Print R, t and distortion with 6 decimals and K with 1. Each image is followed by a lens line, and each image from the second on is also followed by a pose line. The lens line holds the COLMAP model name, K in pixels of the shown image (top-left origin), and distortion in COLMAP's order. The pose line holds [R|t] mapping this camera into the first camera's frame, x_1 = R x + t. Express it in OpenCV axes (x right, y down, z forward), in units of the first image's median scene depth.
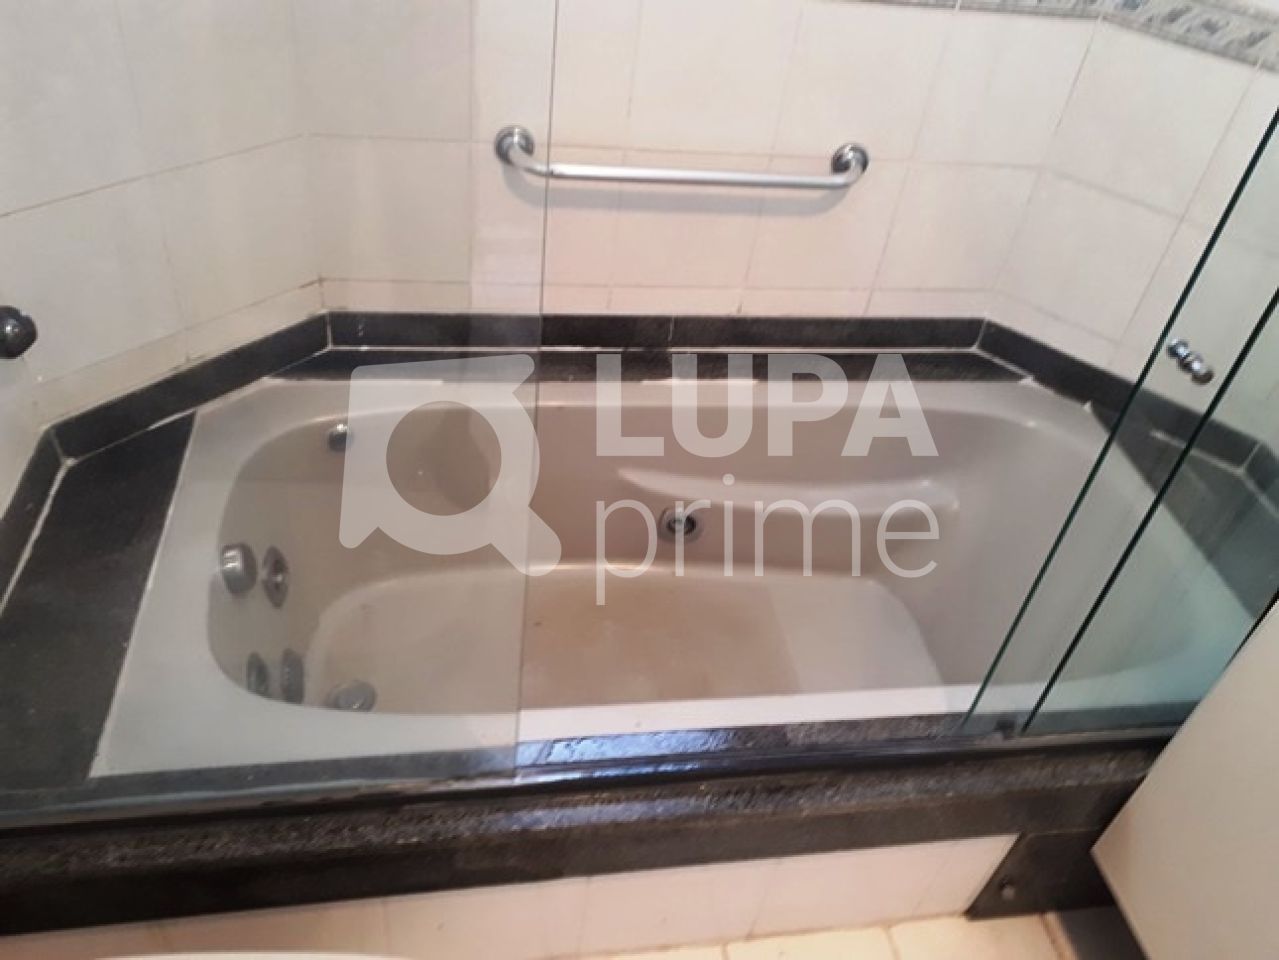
lens RADIAL K [[1049.8, 0, 639.5], [0, 1049.8, 480.0], [0, 0, 1]] dist [0.008470, -0.007760]
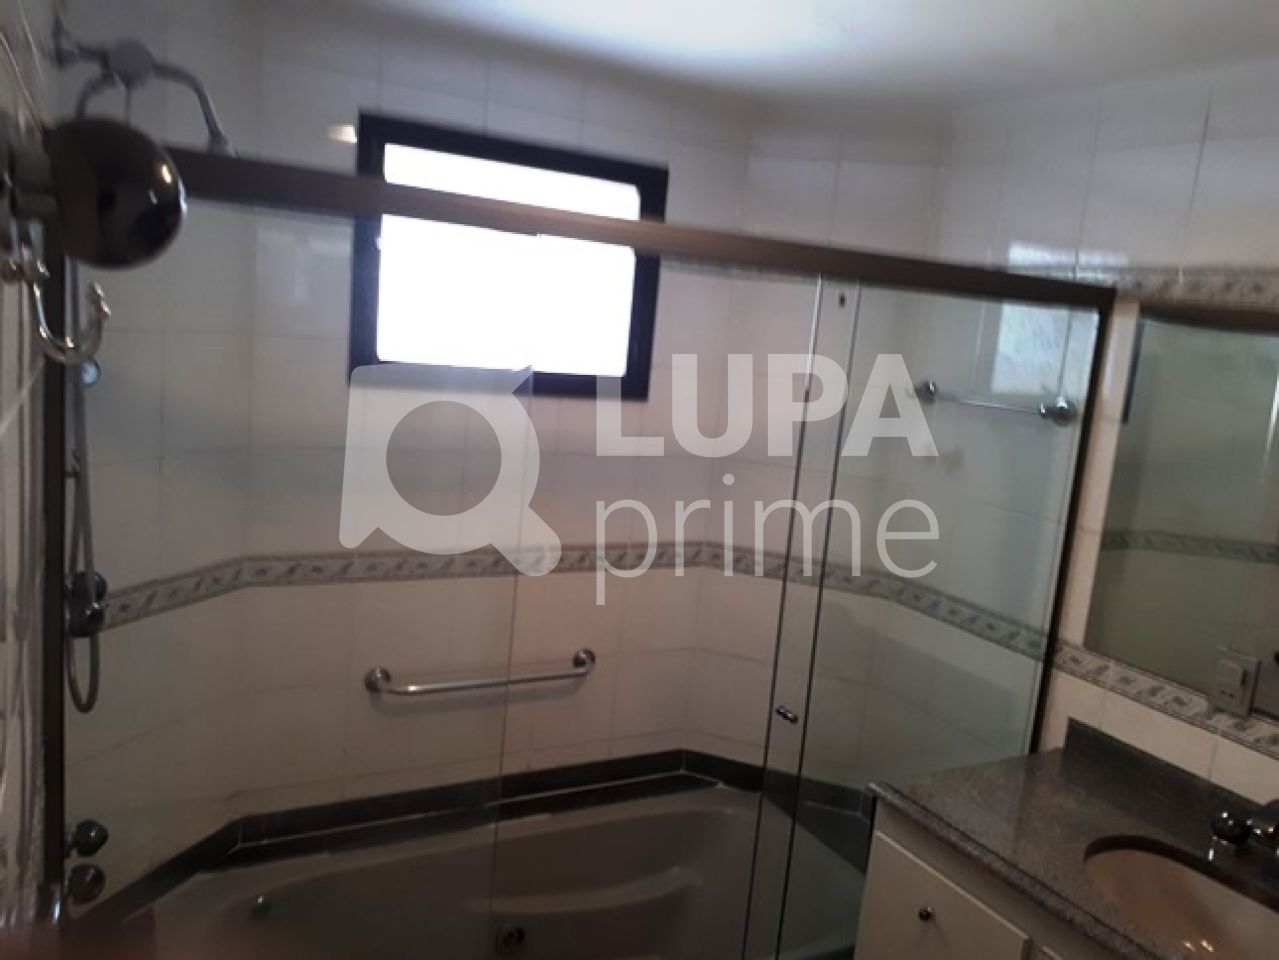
lens RADIAL K [[1049.8, 0, 639.5], [0, 1049.8, 480.0], [0, 0, 1]] dist [0.008470, -0.007760]
pose [[0.941406, -0.084340, 0.326561, -0.224049], [0.230289, 0.868140, -0.439660, 0.187893], [-0.246420, 0.489101, 0.836694, -0.511775]]
